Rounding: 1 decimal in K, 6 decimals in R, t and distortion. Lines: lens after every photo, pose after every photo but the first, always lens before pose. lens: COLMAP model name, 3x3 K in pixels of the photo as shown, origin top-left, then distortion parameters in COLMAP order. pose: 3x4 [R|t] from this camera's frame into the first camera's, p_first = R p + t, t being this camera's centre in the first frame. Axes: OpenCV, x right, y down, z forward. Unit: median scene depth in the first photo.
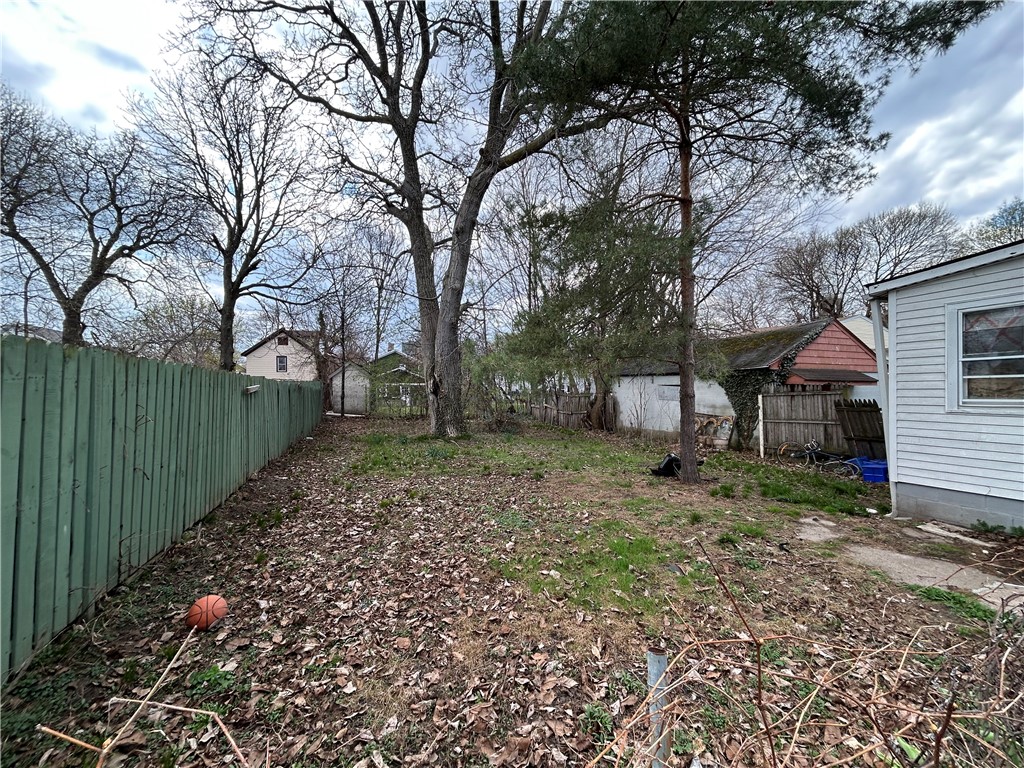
lens RADIAL K [[409.3, 0, 506.9], [0, 409.3, 383.1], [0, 0, 1]] dist [0.000823, 0.000062]
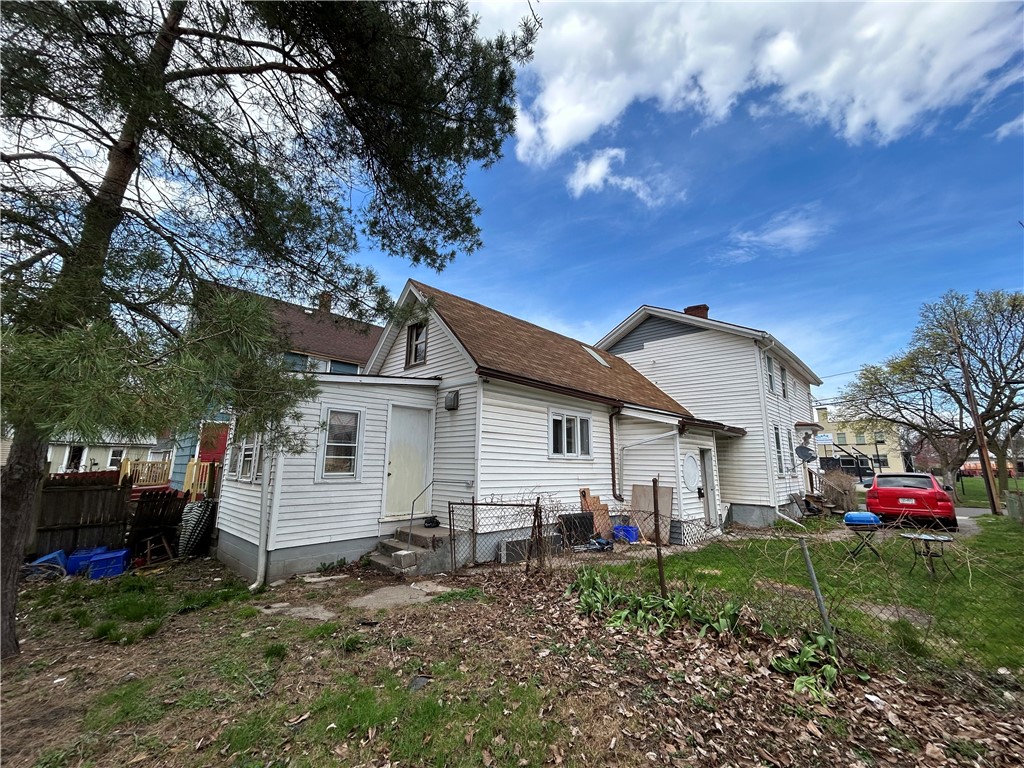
lens RADIAL K [[409.3, 0, 506.9], [0, 409.3, 383.1], [0, 0, 1]] dist [0.000823, 0.000062]
pose [[-0.393822, 0.191155, 0.899091, -0.456476], [-0.019219, 0.976211, -0.215970, 0.031412], [-0.918986, -0.102333, -0.380780, 1.059339]]
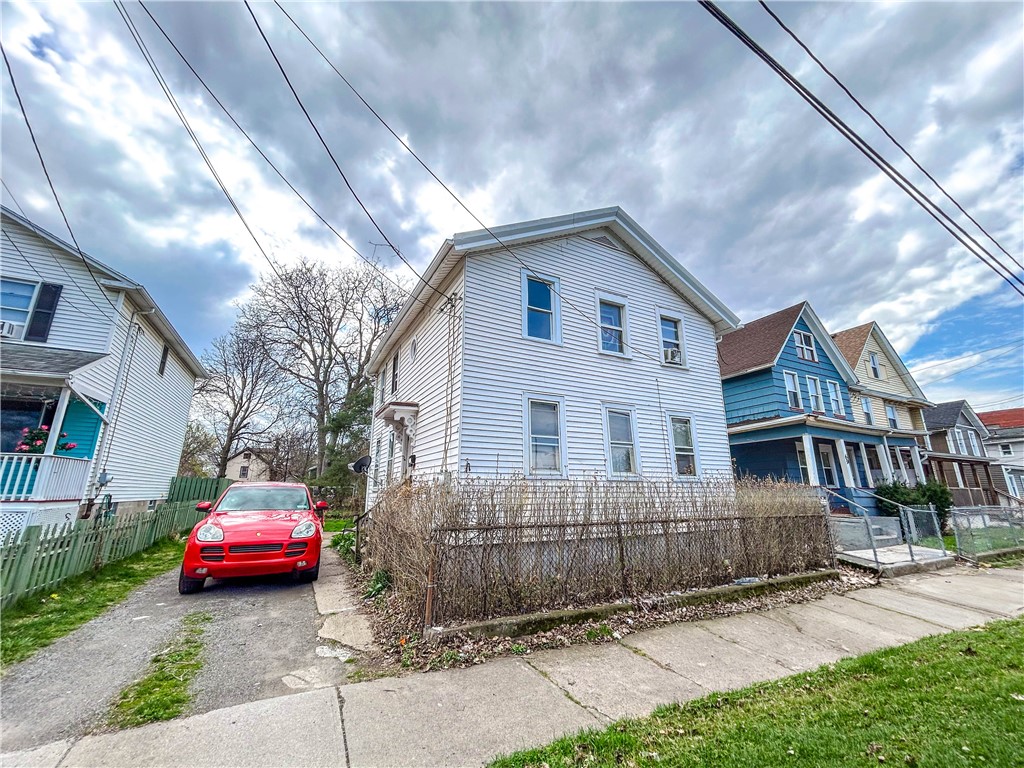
lens RADIAL K [[409.3, 0, 506.9], [0, 409.3, 383.1], [0, 0, 1]] dist [0.000823, 0.000062]
pose [[0.995301, 0.006934, 0.096580, 0.428697], [0.015908, 0.972172, -0.233729, 0.000532], [-0.095513, 0.234167, 0.967493, -1.037229]]
